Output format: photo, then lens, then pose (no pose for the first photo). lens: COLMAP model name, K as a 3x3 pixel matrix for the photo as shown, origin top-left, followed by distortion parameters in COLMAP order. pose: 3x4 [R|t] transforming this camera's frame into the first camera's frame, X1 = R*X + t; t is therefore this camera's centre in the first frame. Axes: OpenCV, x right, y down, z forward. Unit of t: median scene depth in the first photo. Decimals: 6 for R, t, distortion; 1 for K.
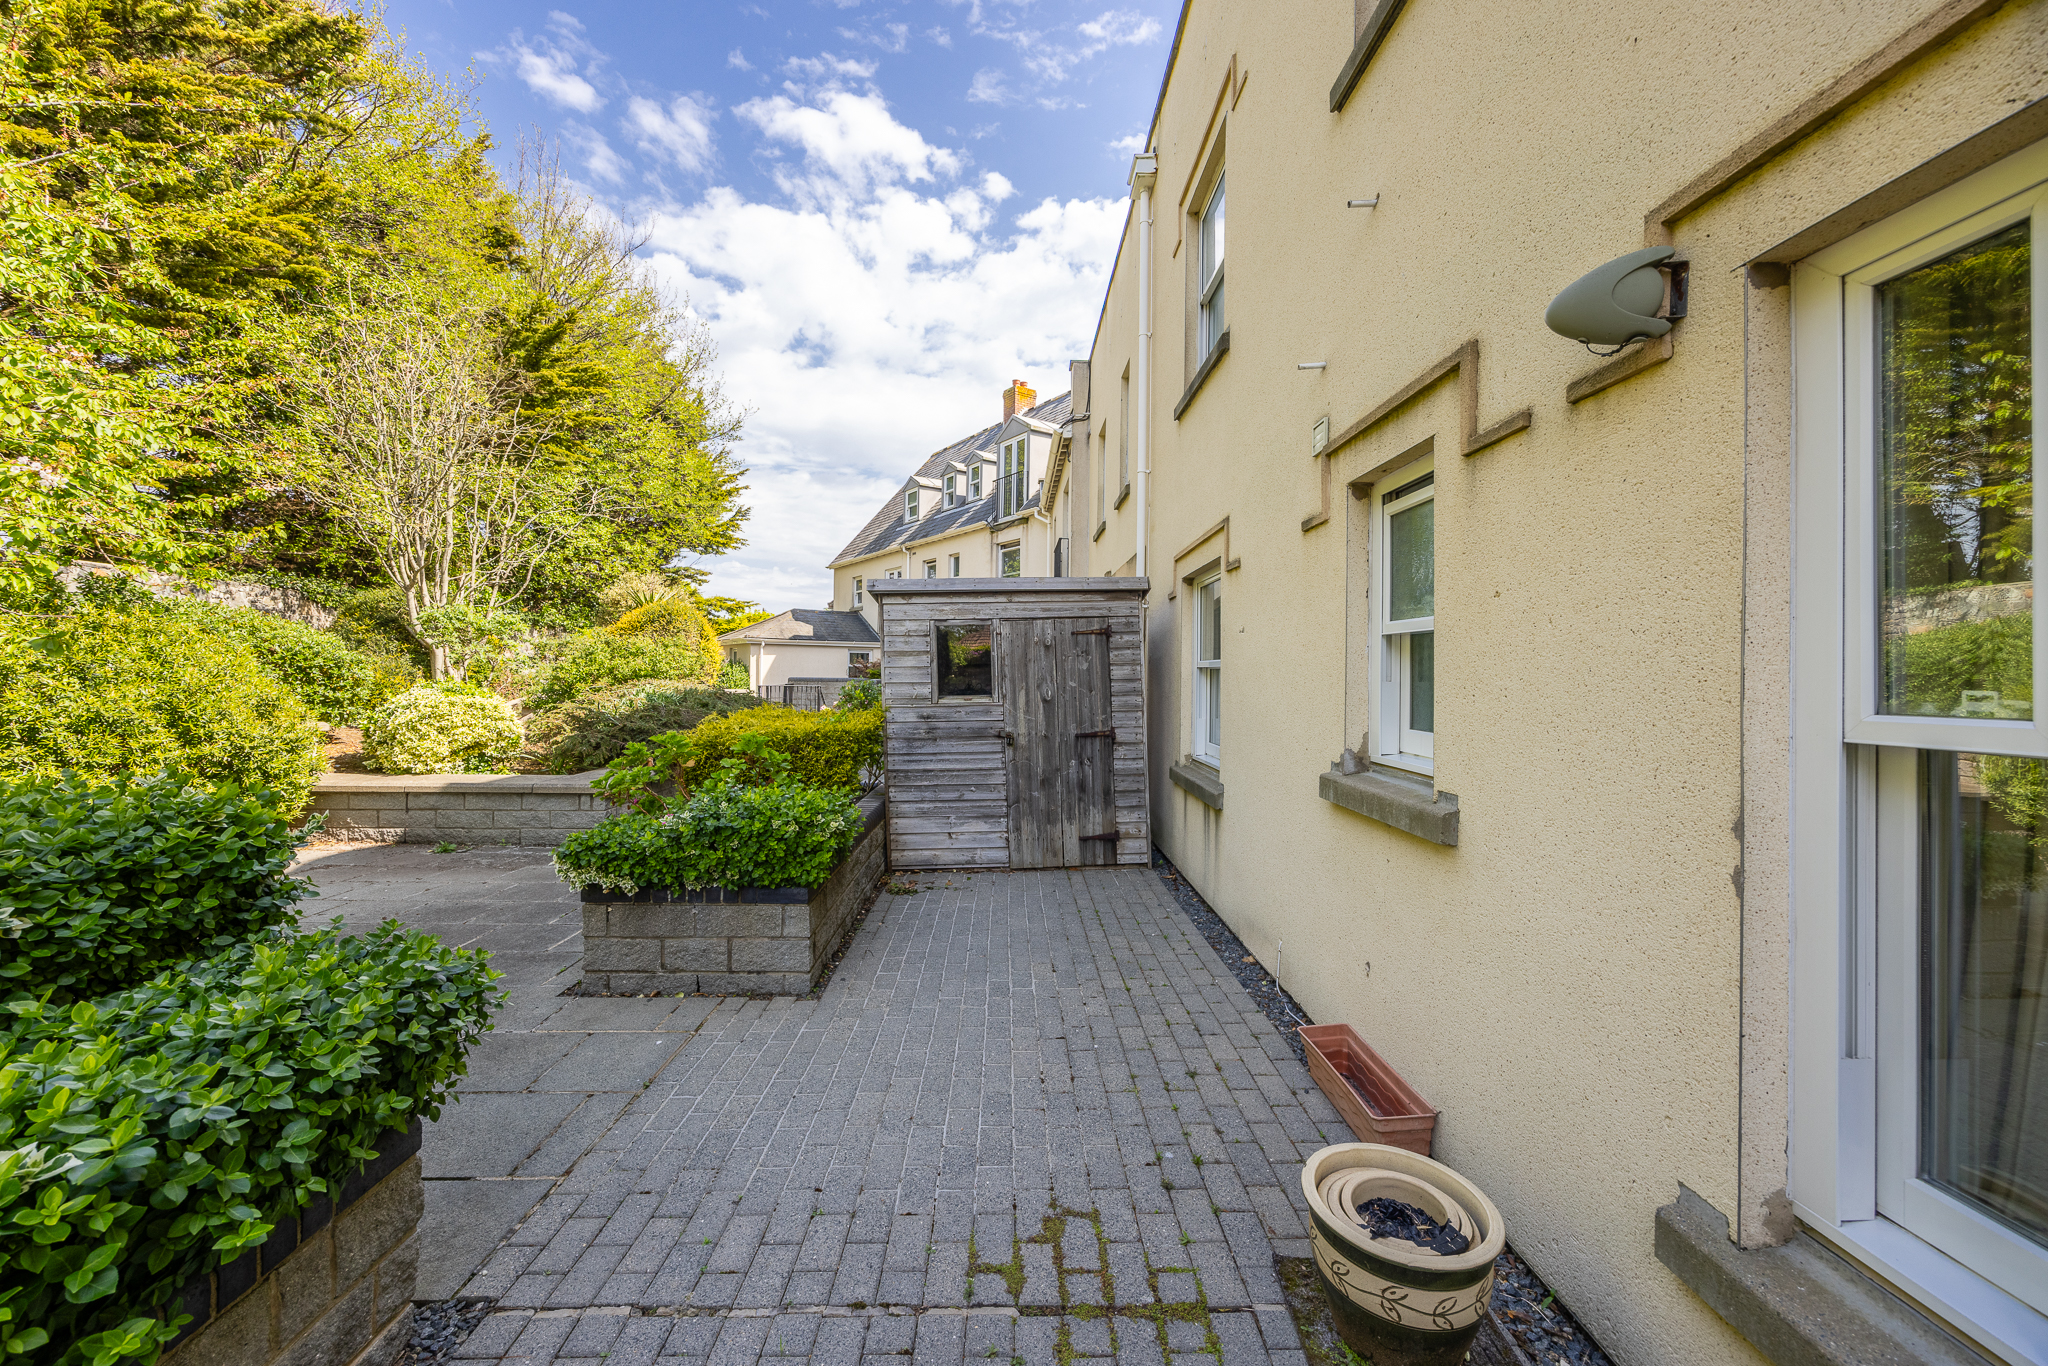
lens RADIAL K [[830.1, 0, 1018.4], [0, 830.1, 657.8], [0, 0, 1]] dist [-0.010013, 0.000165]
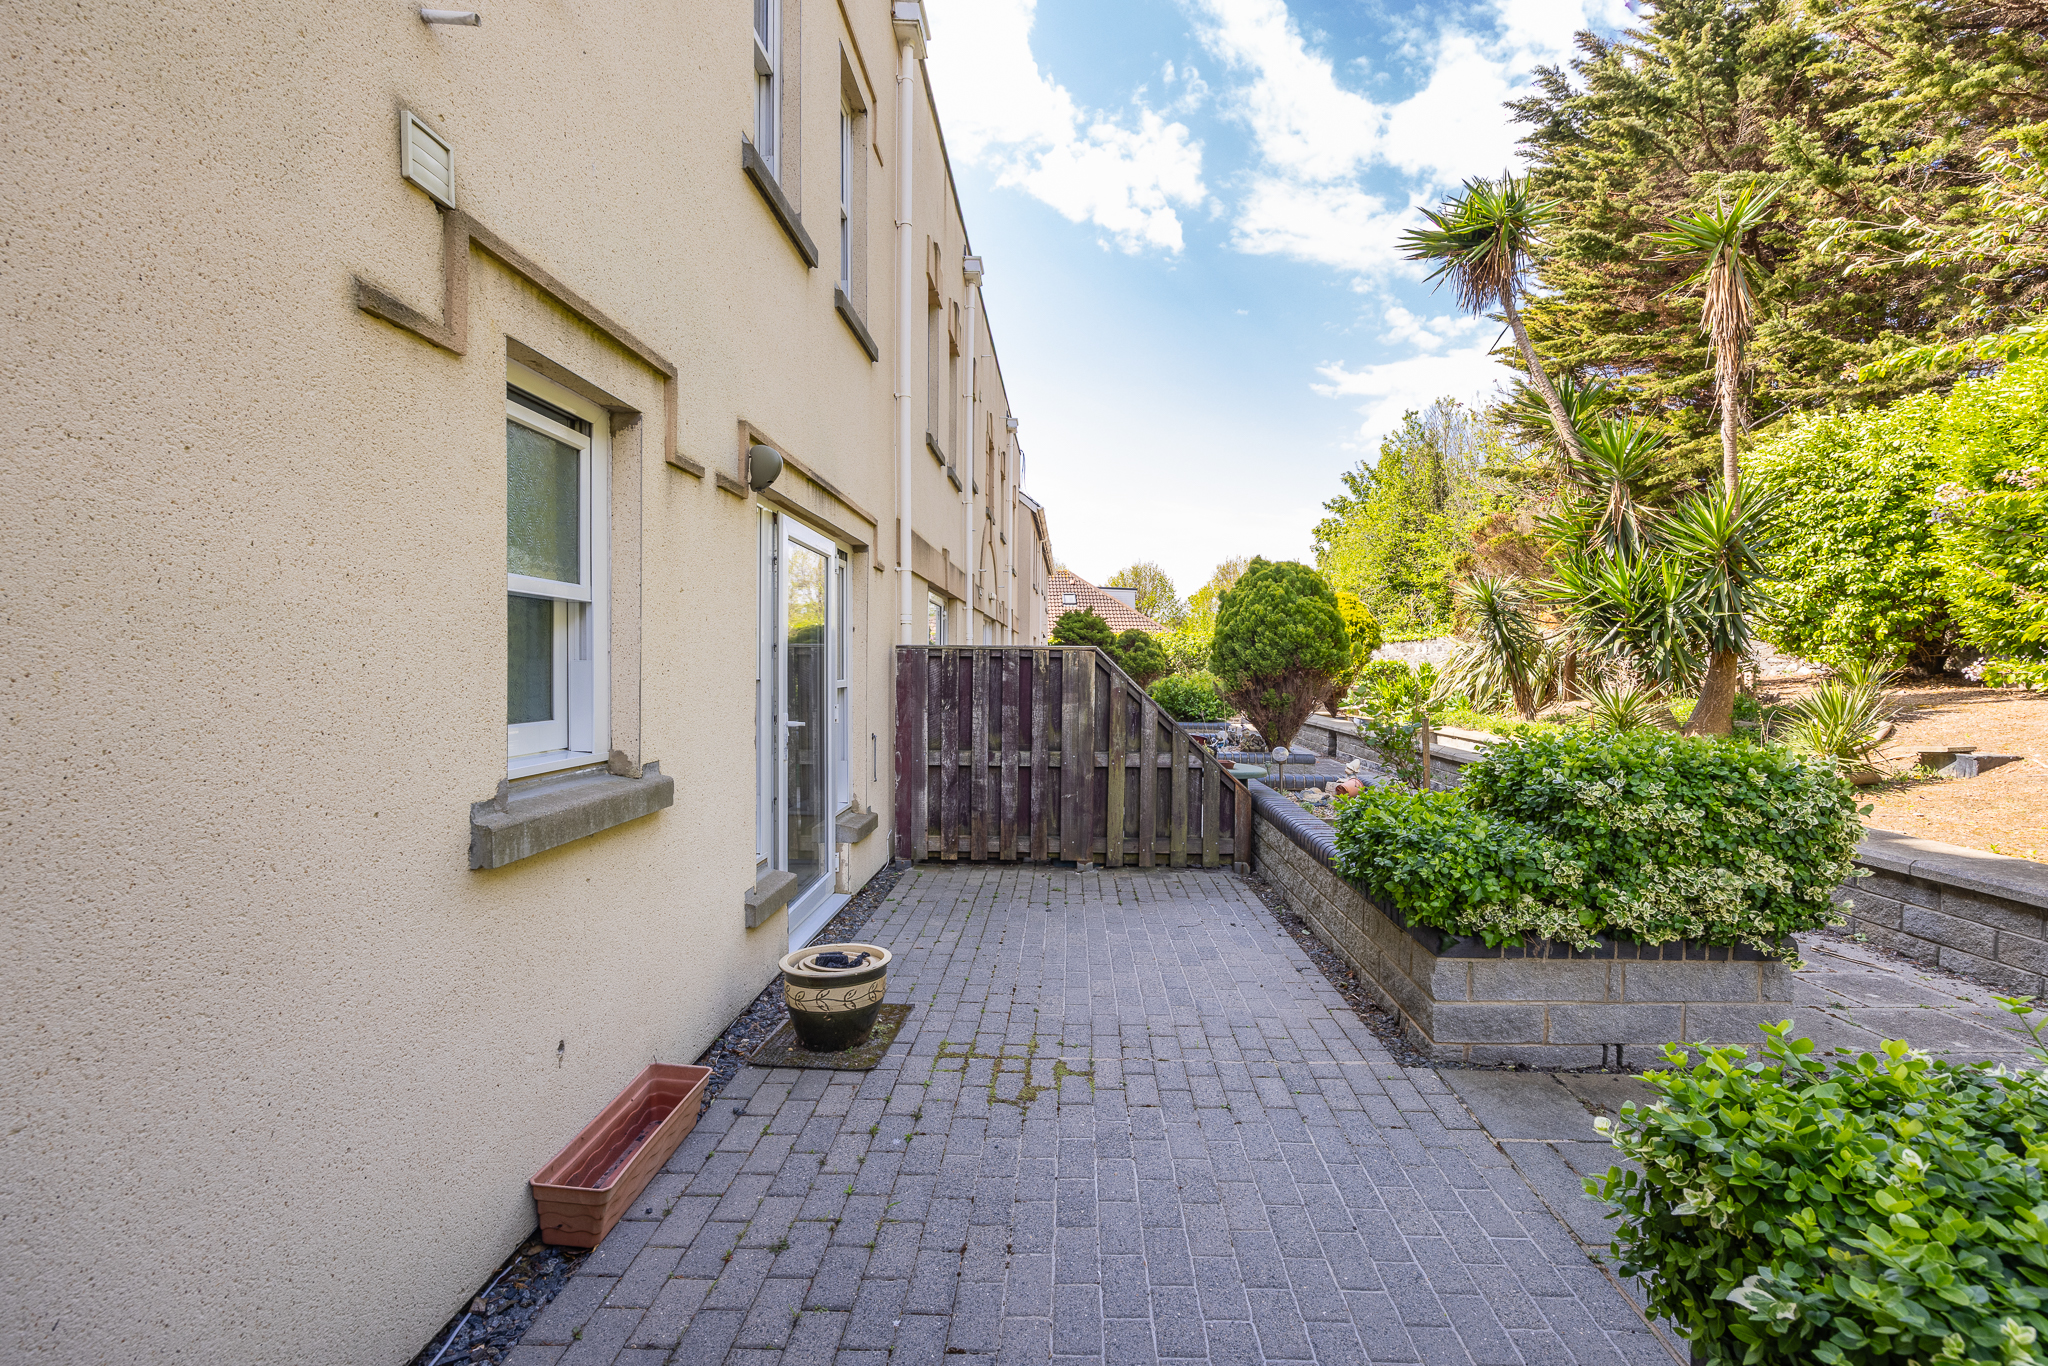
lens RADIAL K [[830.1, 0, 1018.4], [0, 830.1, 657.8], [0, 0, 1]] dist [-0.010013, 0.000165]
pose [[-0.996701, 0.001369, 0.081144, -0.044706], [-0.000671, 0.999684, -0.025112, 0.070552], [-0.081153, -0.025083, -0.996386, 2.255040]]
